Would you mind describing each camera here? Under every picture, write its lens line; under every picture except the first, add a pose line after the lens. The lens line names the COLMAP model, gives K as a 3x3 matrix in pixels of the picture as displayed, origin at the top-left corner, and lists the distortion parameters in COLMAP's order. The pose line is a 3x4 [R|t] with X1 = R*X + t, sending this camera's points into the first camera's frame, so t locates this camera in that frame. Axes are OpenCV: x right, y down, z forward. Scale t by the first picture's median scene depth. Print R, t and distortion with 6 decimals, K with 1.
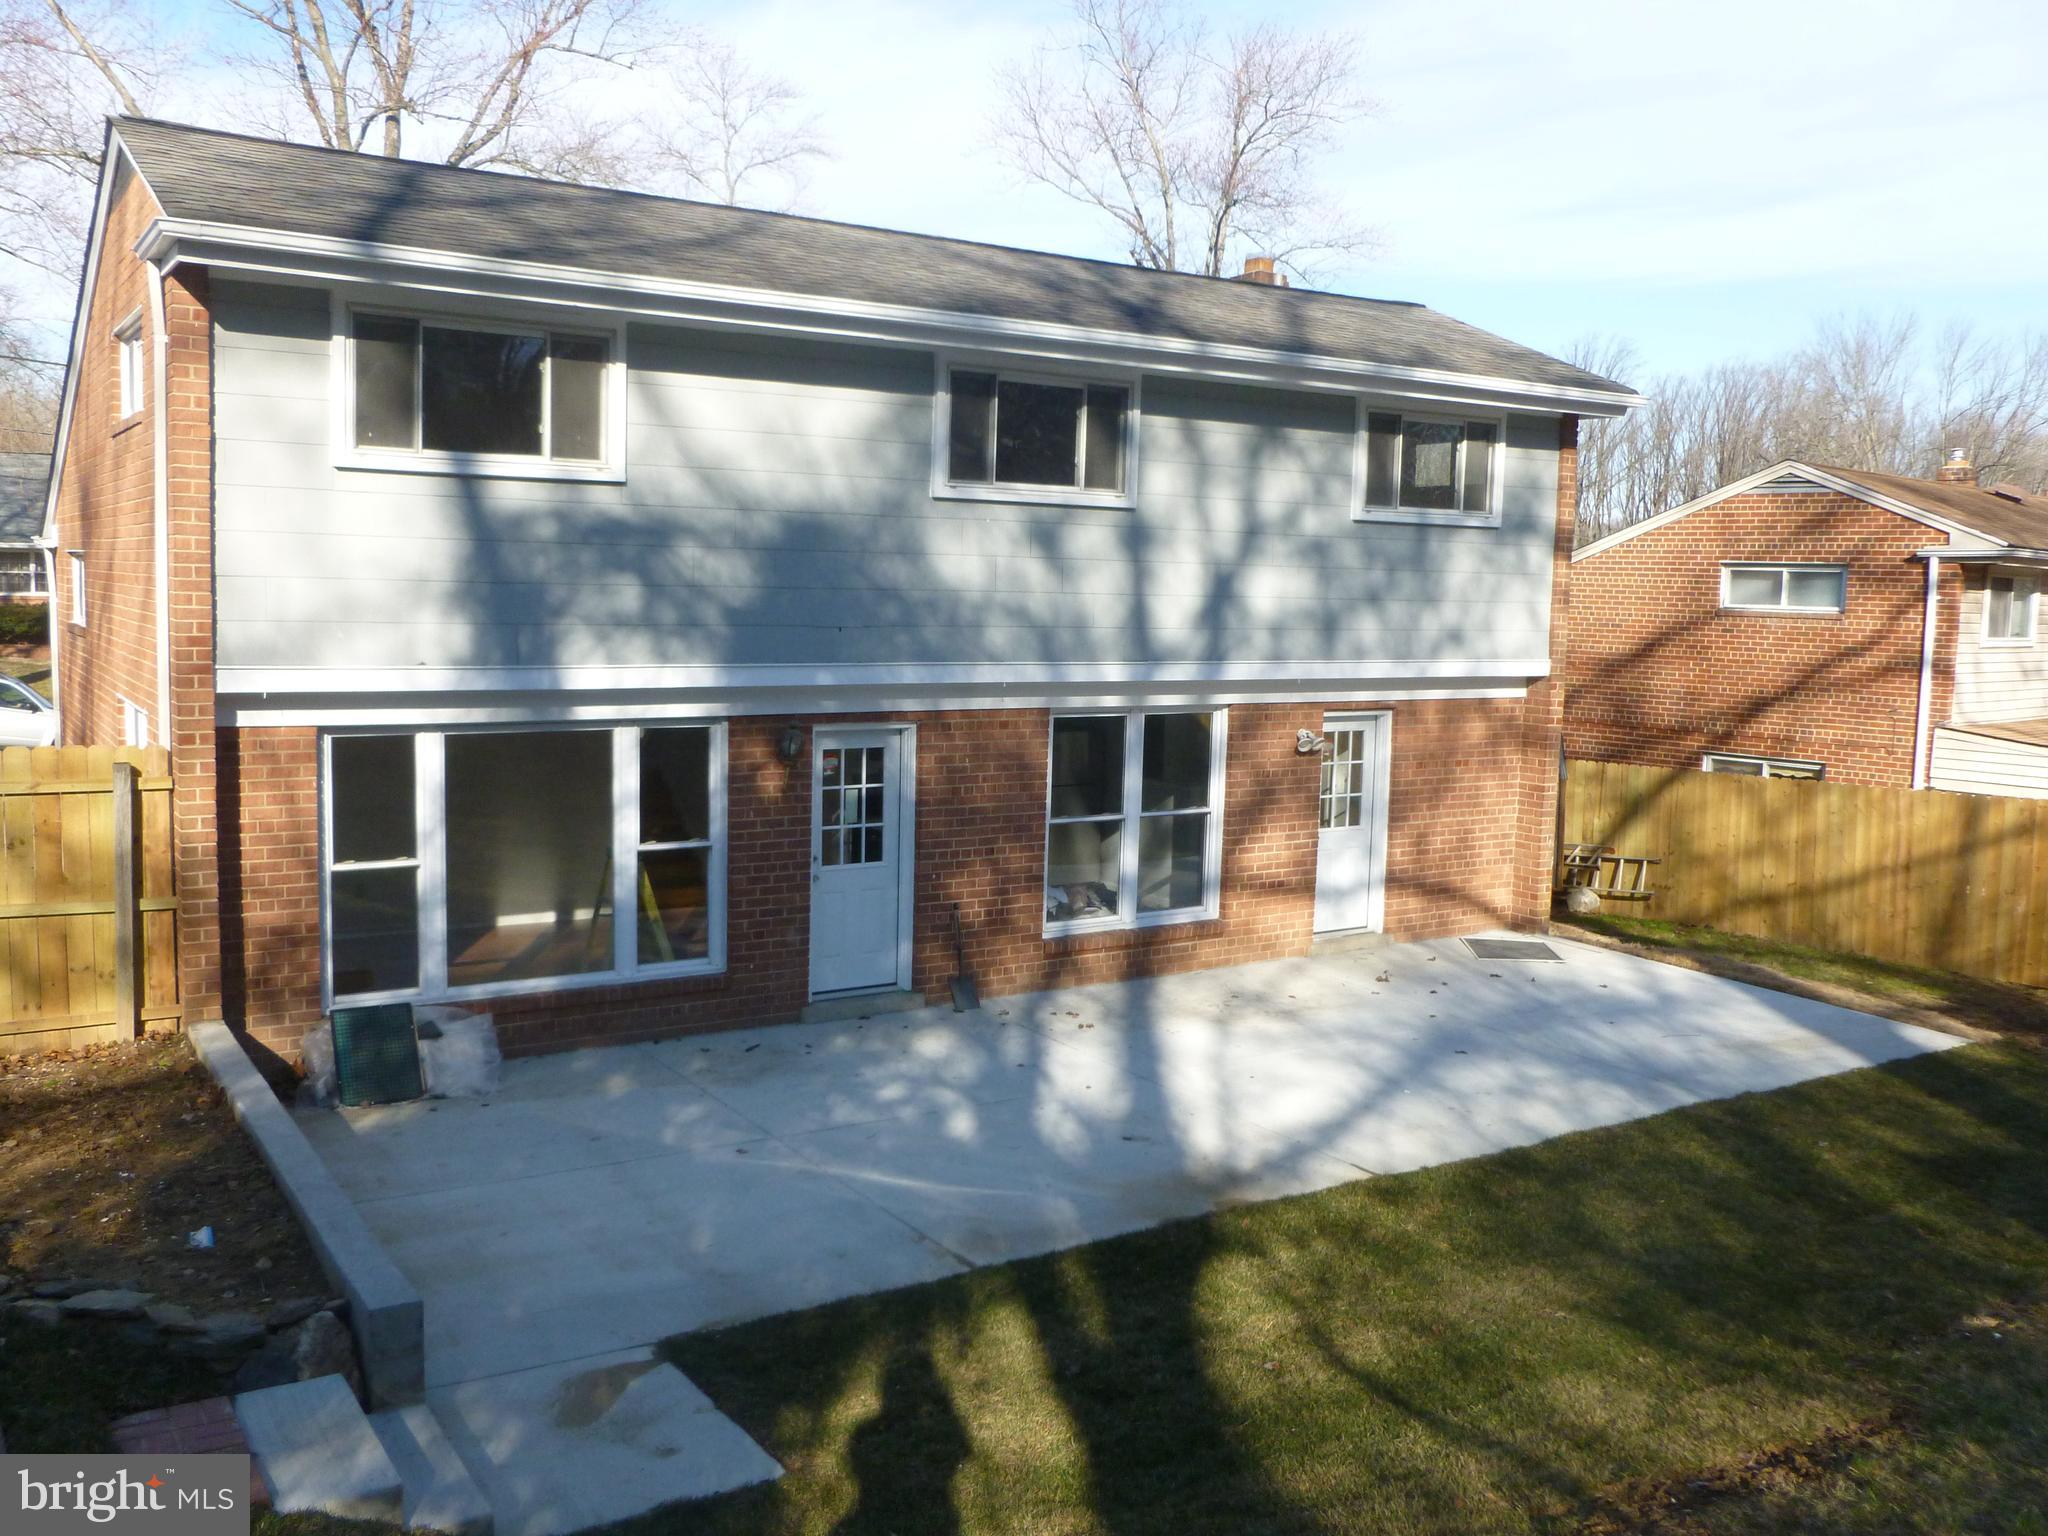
lens RADIAL K [[1739.0, 0, 1030.3], [0, 1739.0, 753.5], [0, 0, 1]] dist [-0.033517, 0.009874]
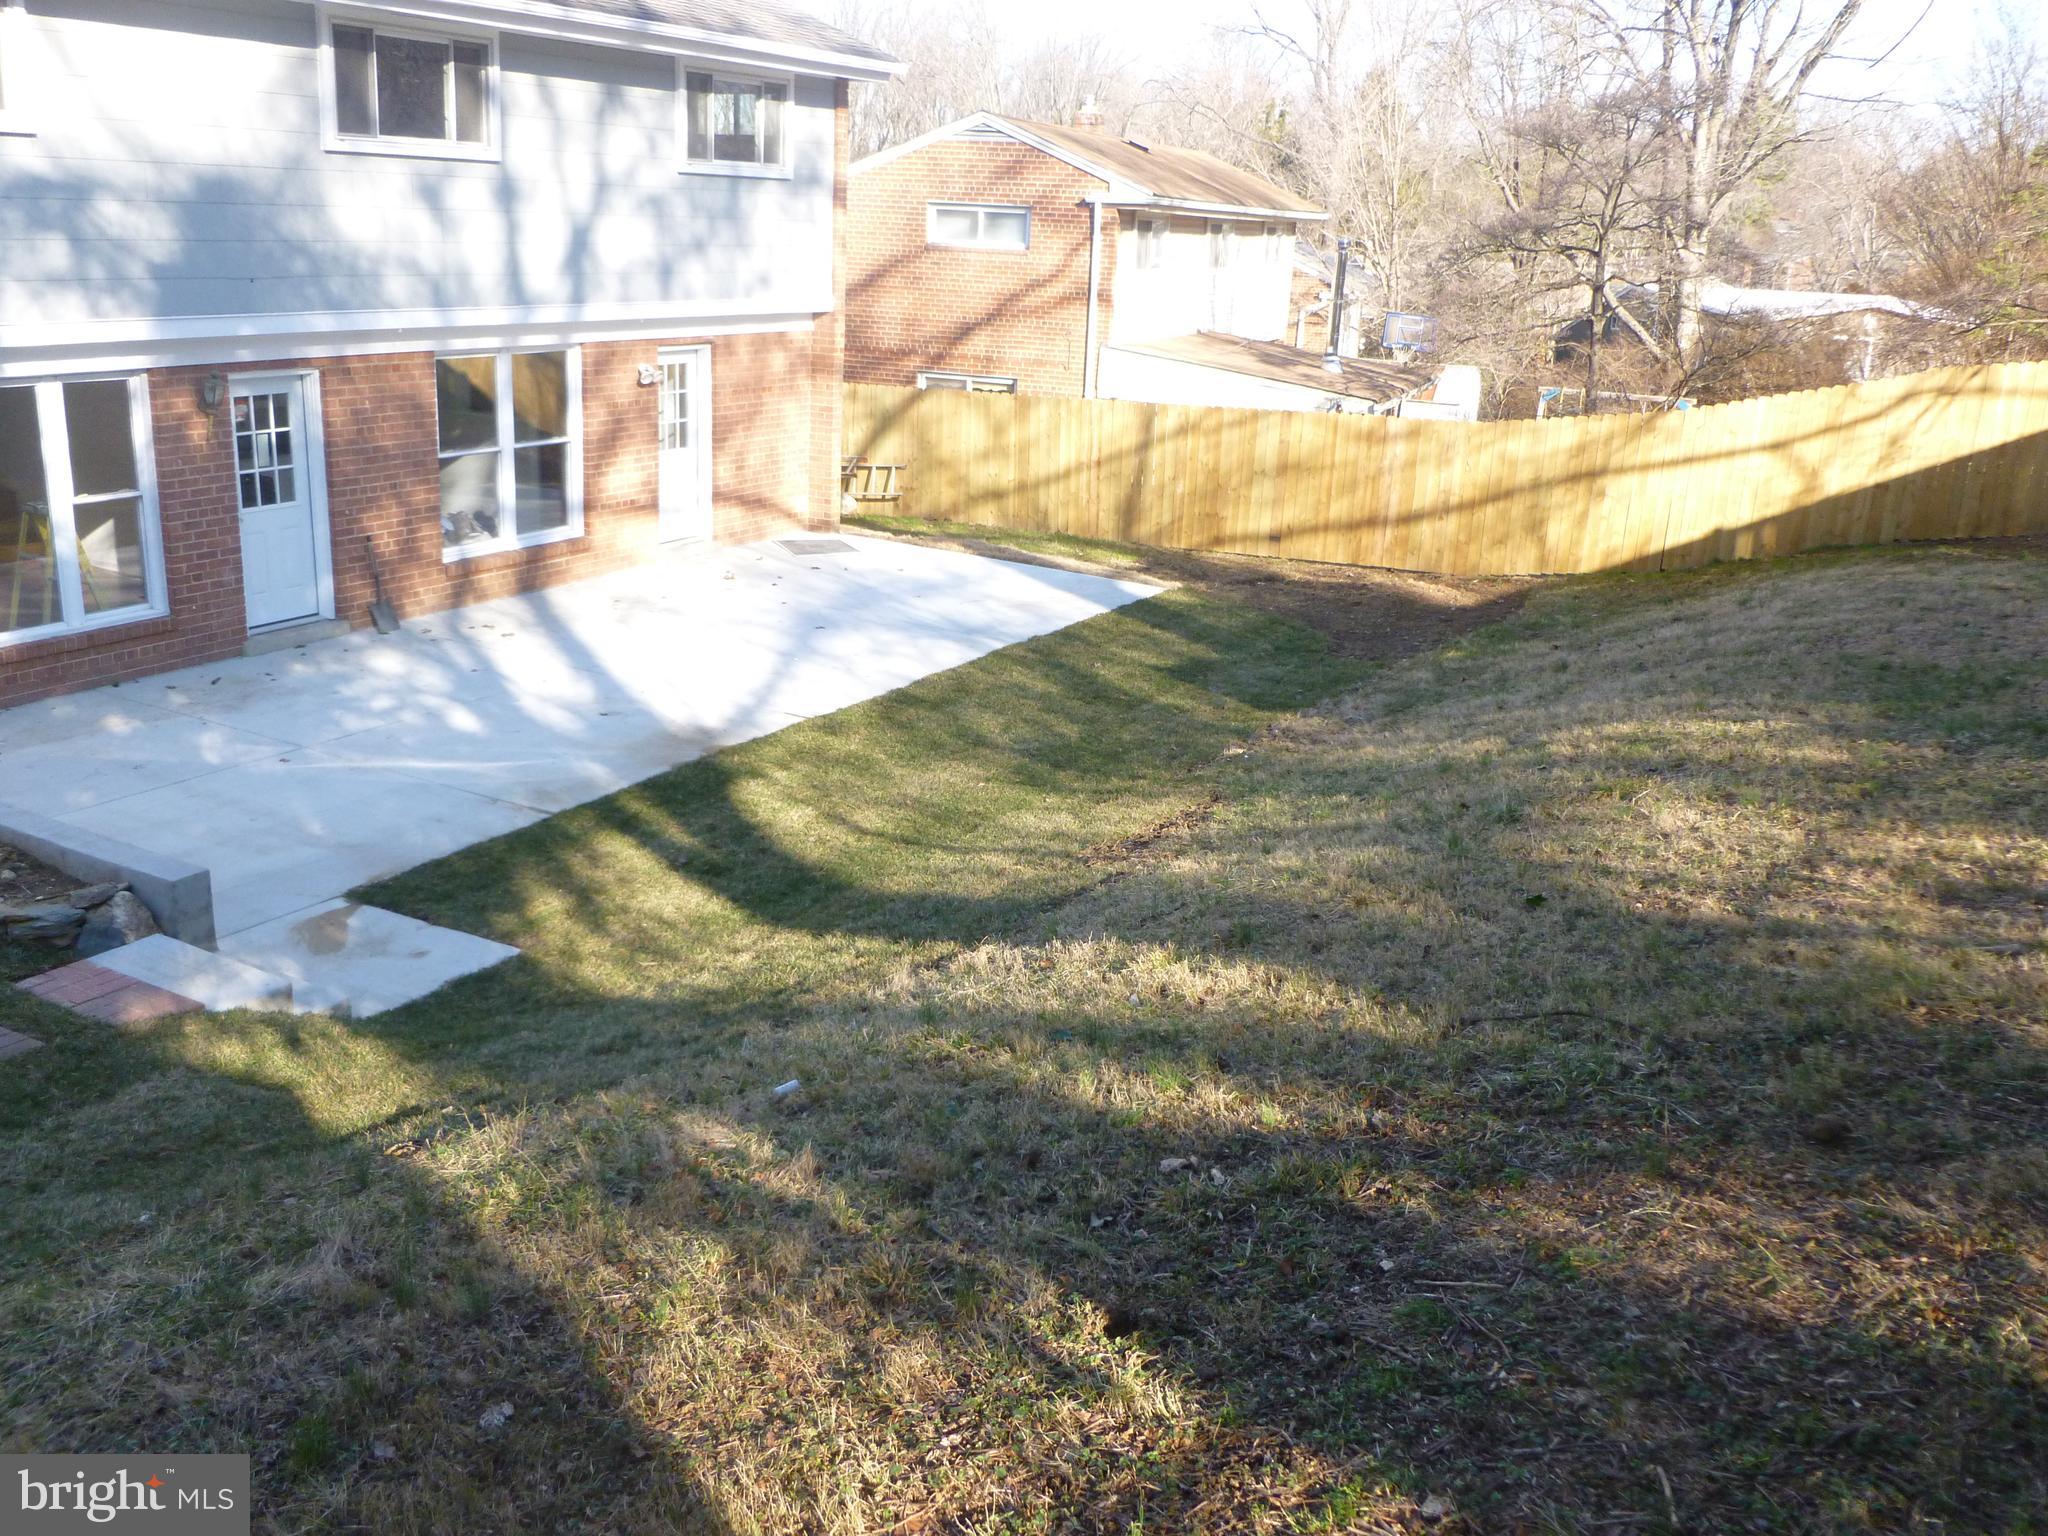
lens RADIAL K [[1739.0, 0, 1014.1], [0, 1739.0, 772.4], [0, 0, 1]] dist [-0.033517, 0.009874]
pose [[0.887182, -0.124259, 0.444373, -0.197573], [0.019488, 0.972288, 0.232971, -0.016409], [-0.461007, -0.198027, 0.865019, -0.172510]]
